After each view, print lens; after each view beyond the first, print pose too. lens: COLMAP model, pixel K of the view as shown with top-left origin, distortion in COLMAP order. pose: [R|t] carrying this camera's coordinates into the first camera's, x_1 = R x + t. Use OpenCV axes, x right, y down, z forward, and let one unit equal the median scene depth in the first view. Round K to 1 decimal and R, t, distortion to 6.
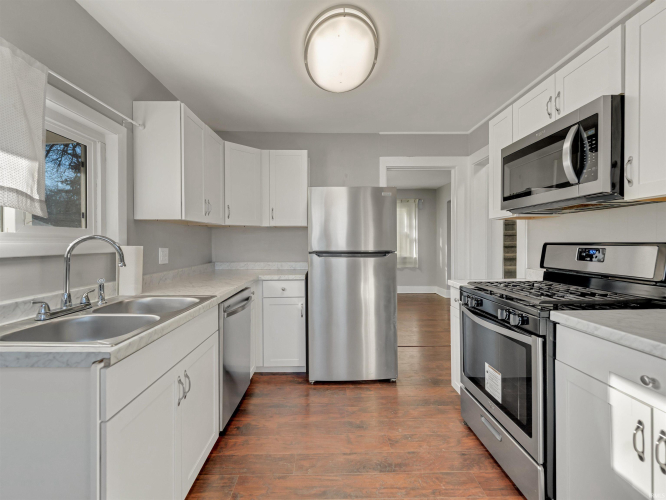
lens RADIAL K [[309.1, 0, 330.9], [0, 309.1, 246.4], [0, 0, 1]] dist [0.002049, -0.001115]
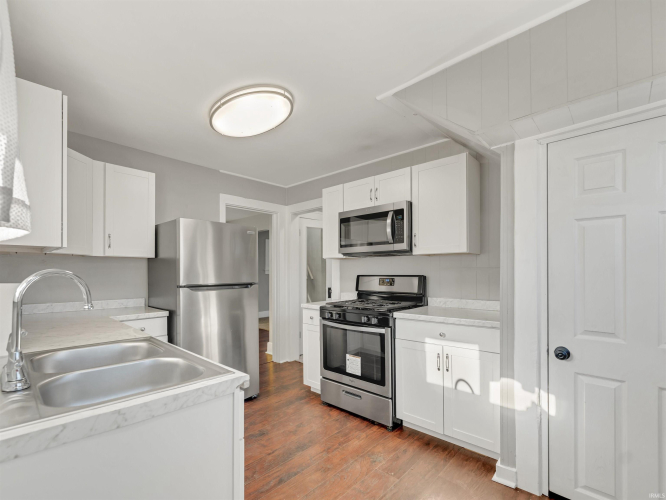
lens RADIAL K [[309.1, 0, 340.3], [0, 309.1, 274.3], [0, 0, 1]] dist [0.002049, -0.001115]
pose [[0.680482, -0.004493, 0.732751, -0.632398], [0.012209, 0.999912, -0.005206, -0.009694], [-0.732663, 0.012489, 0.680477, -0.016571]]
